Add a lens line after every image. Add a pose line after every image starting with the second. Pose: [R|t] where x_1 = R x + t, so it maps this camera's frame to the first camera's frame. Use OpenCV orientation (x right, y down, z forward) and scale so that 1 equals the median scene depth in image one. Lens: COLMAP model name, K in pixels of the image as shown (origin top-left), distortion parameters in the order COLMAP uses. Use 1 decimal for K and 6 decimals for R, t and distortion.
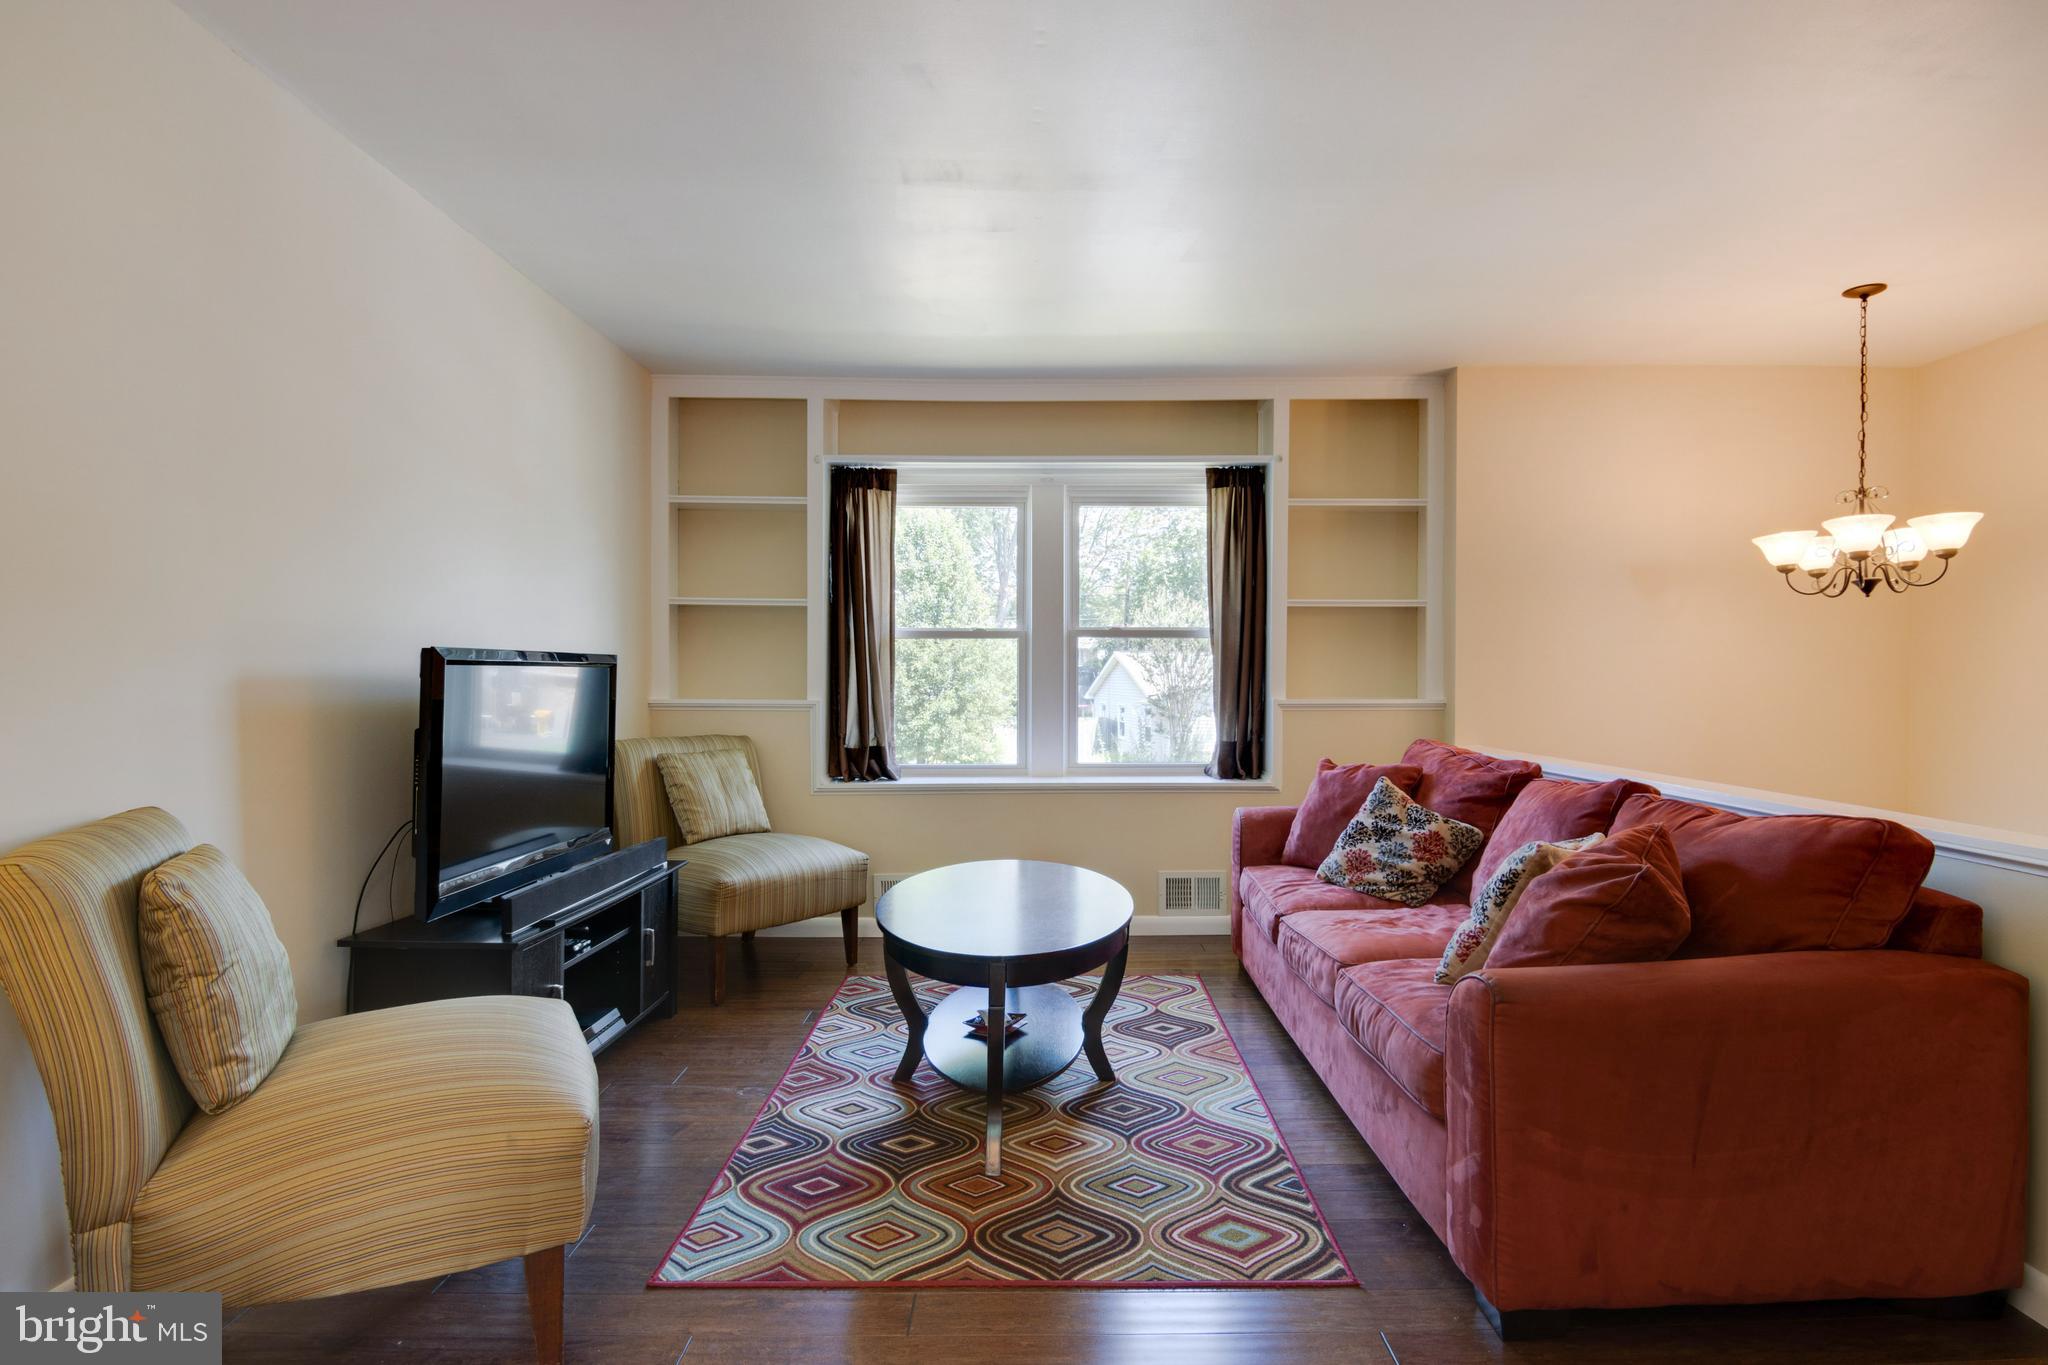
lens RADIAL K [[1048.3, 0, 1054.1], [0, 1048.3, 698.5], [0, 0, 1]] dist [0.011208, -0.012560]
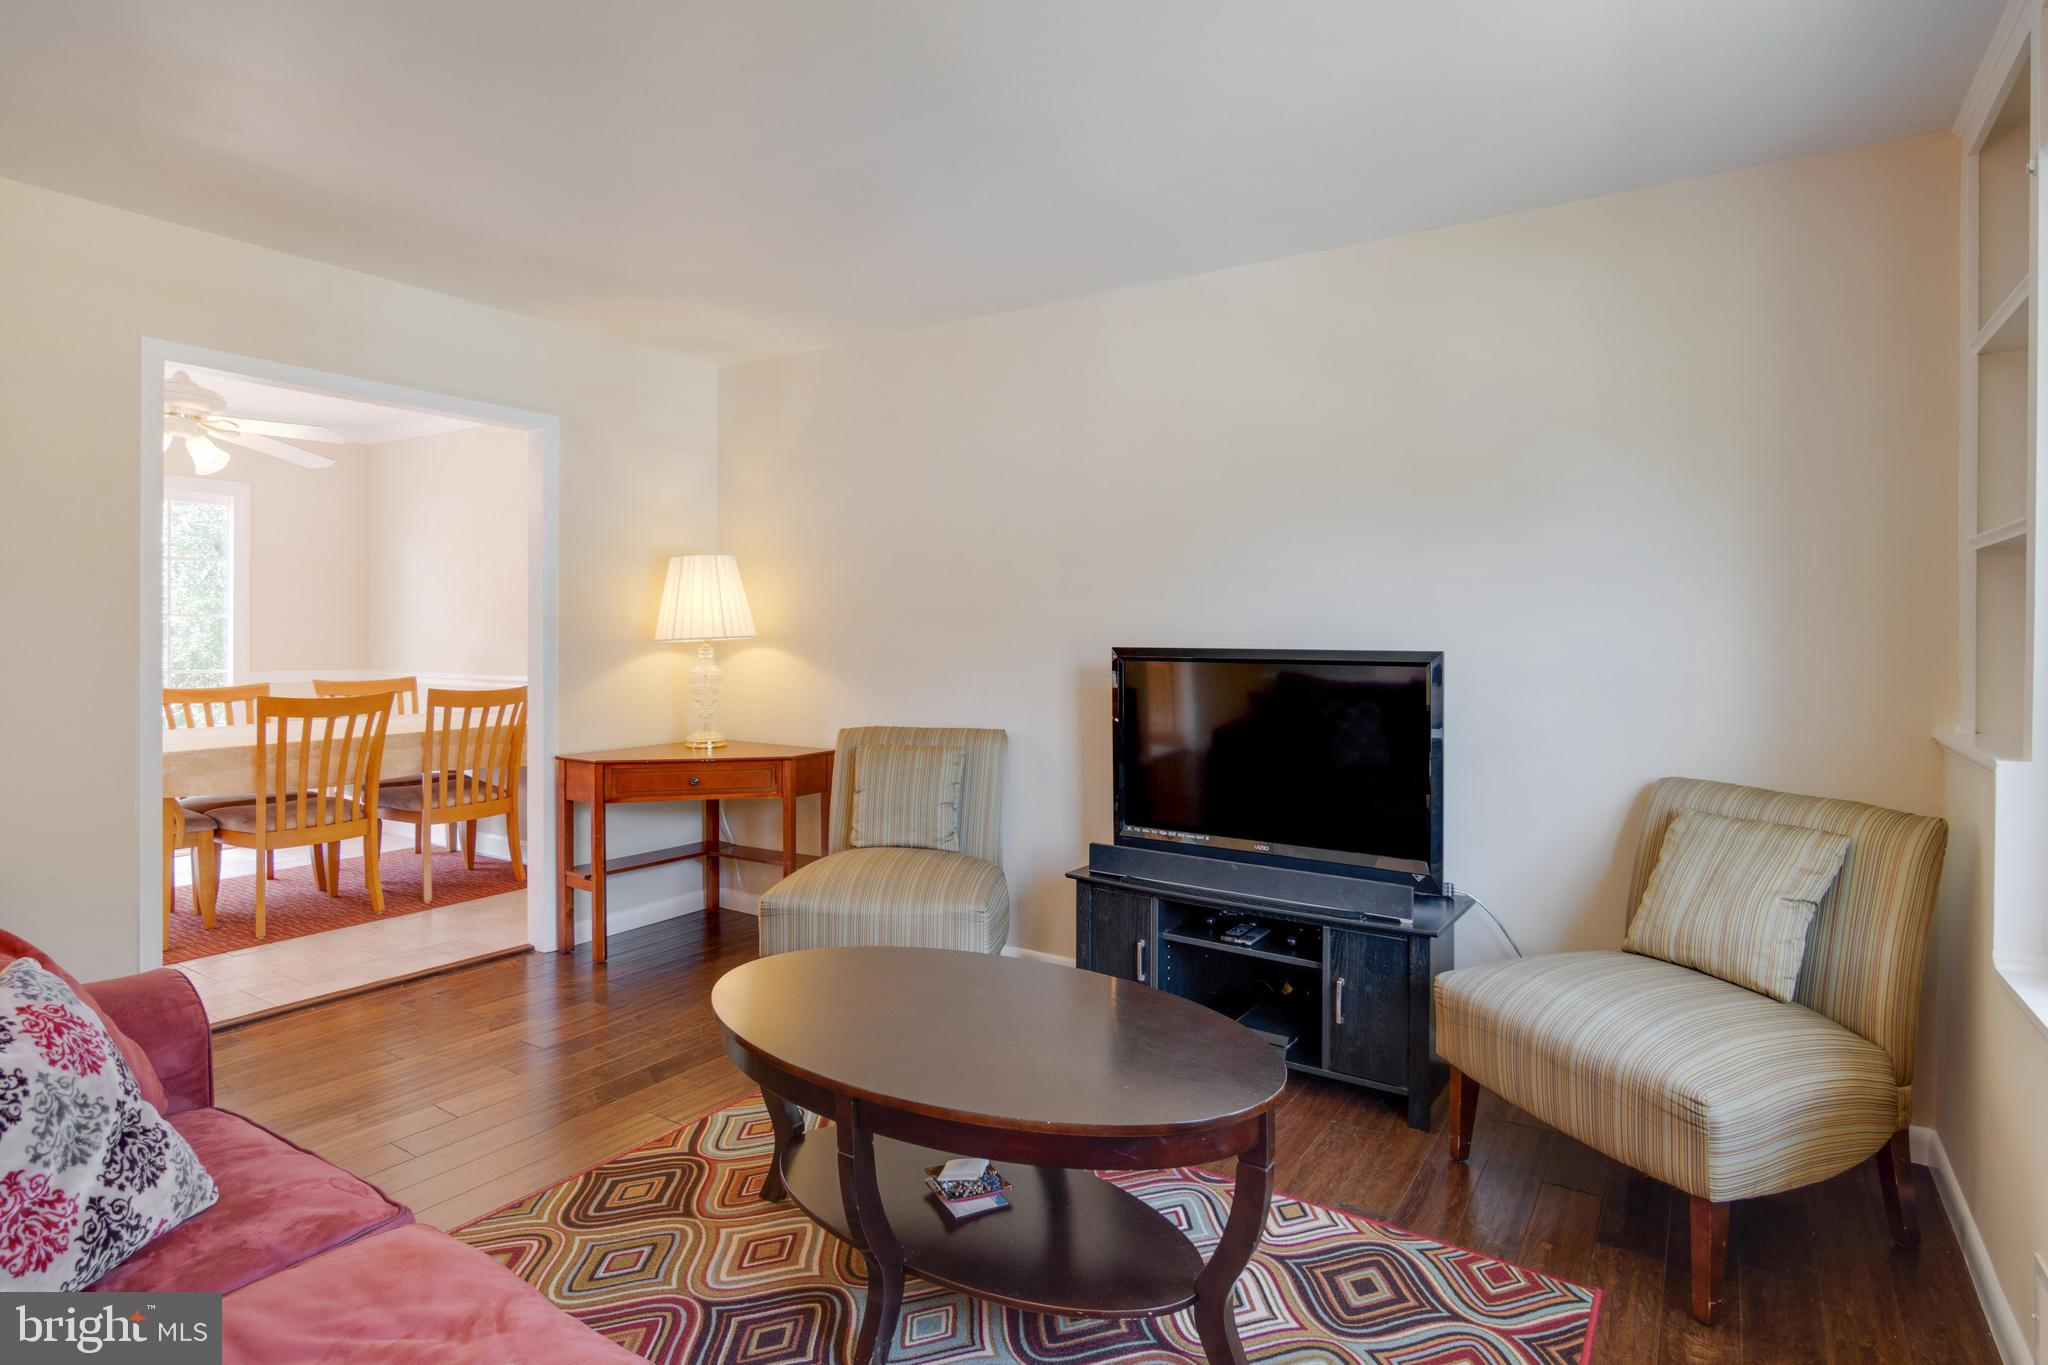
lens RADIAL K [[1048.3, 0, 1029.8], [0, 1048.3, 679.0], [0, 0, 1]] dist [0.011208, -0.012560]
pose [[-0.560248, 0.019500, -0.828095, 0.383694], [-0.029074, 0.998644, 0.043186, -0.040013], [0.827815, 0.048271, -0.558921, 1.112367]]
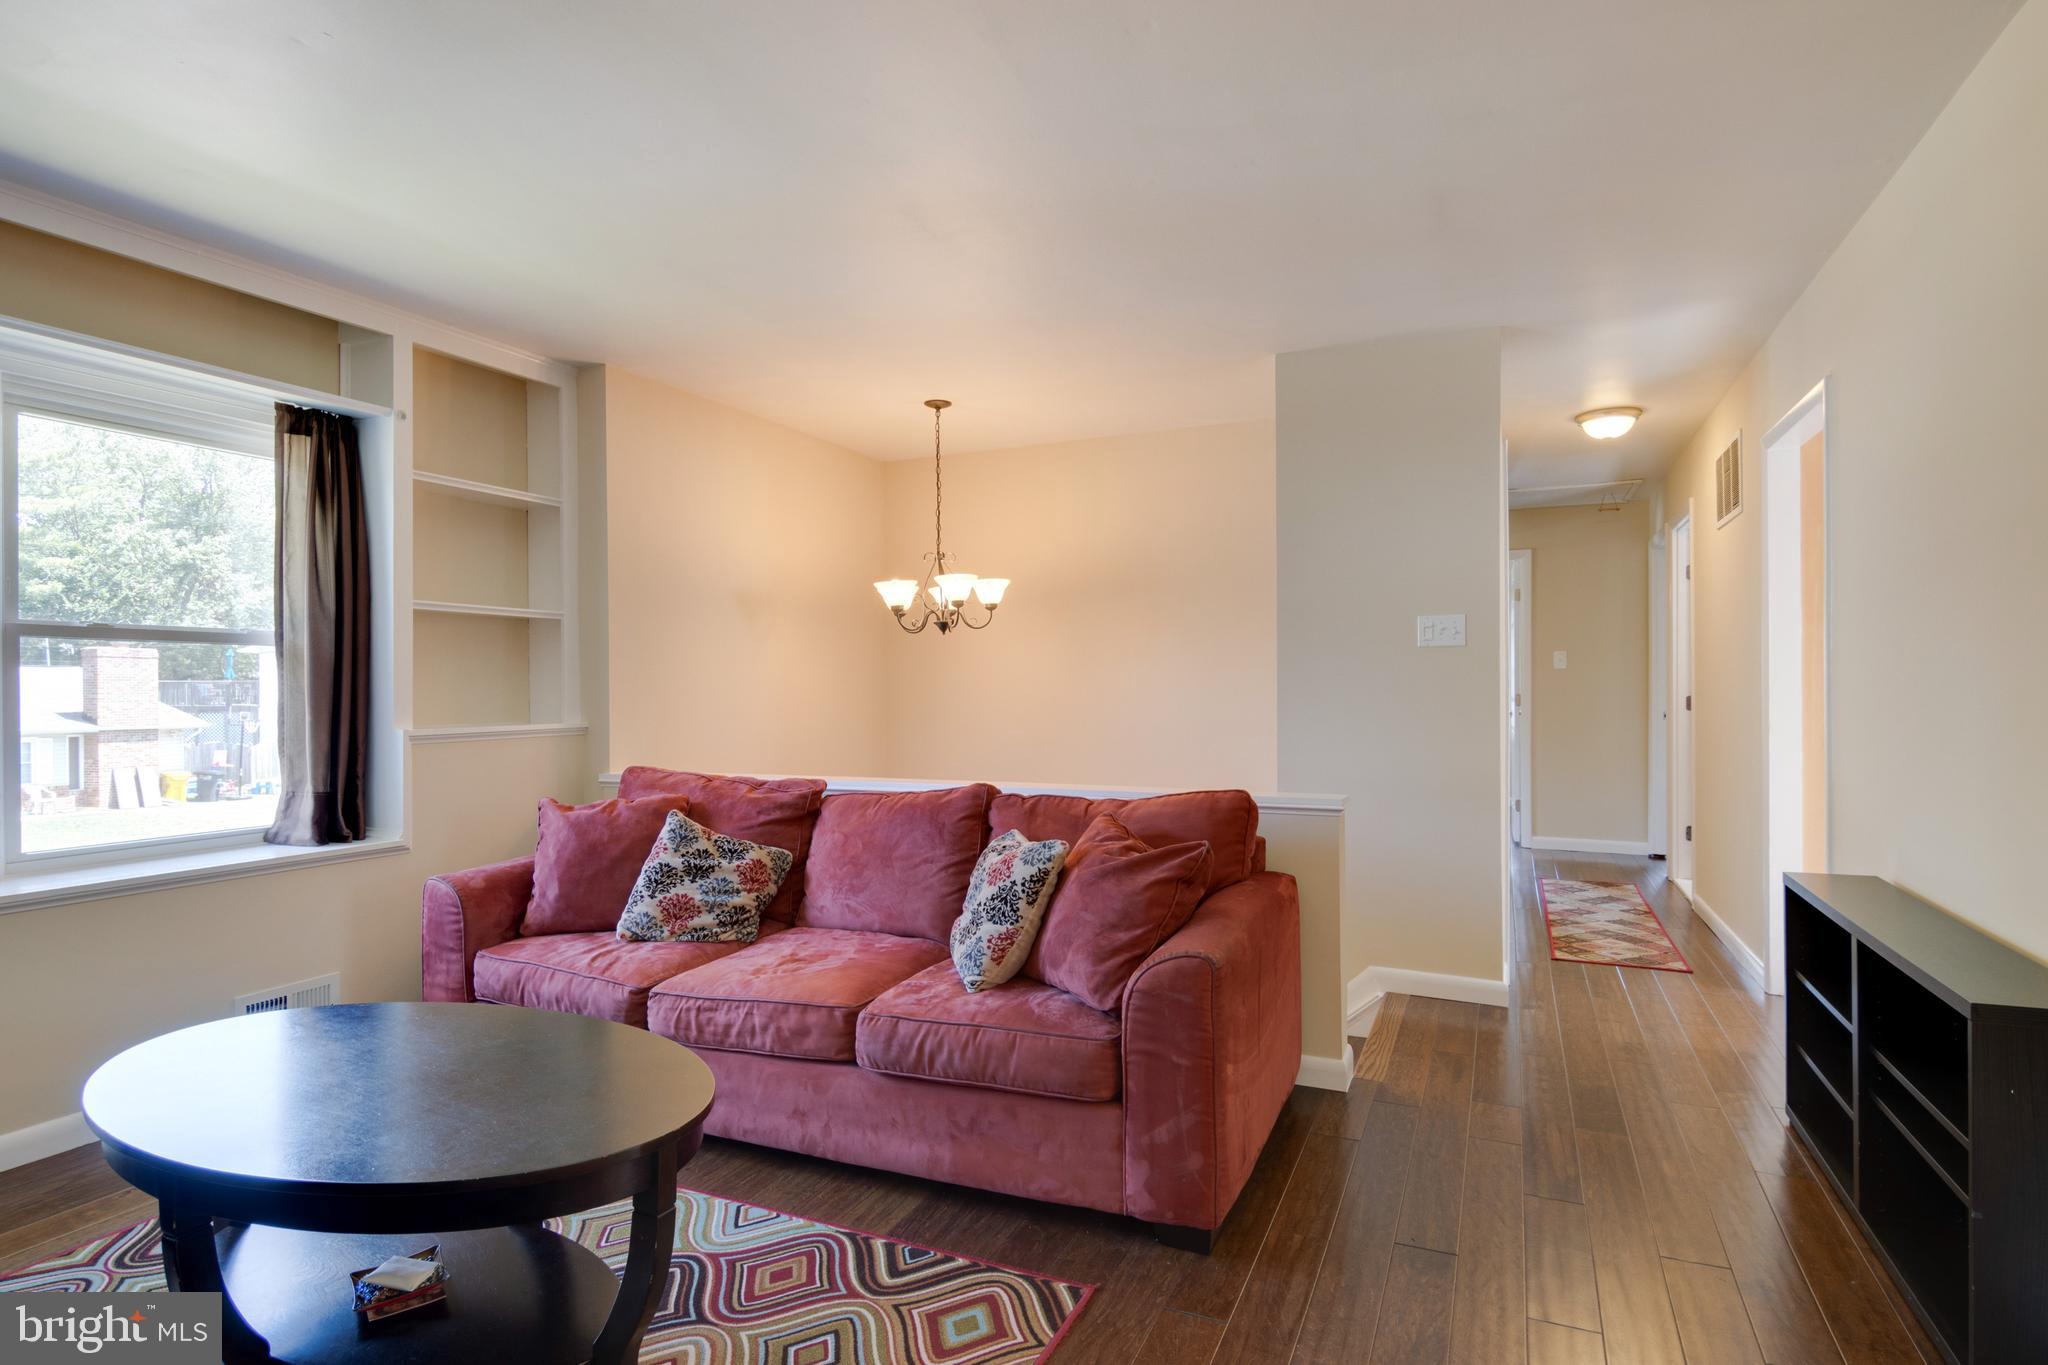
lens RADIAL K [[1048.3, 0, 1036.9], [0, 1048.3, 688.8], [0, 0, 1]] dist [0.011208, -0.012560]
pose [[0.411433, -0.003662, 0.911433, -0.365286], [0.026935, 0.999604, -0.008143, -0.013120], [-0.911042, 0.027900, 0.411369, 0.331926]]
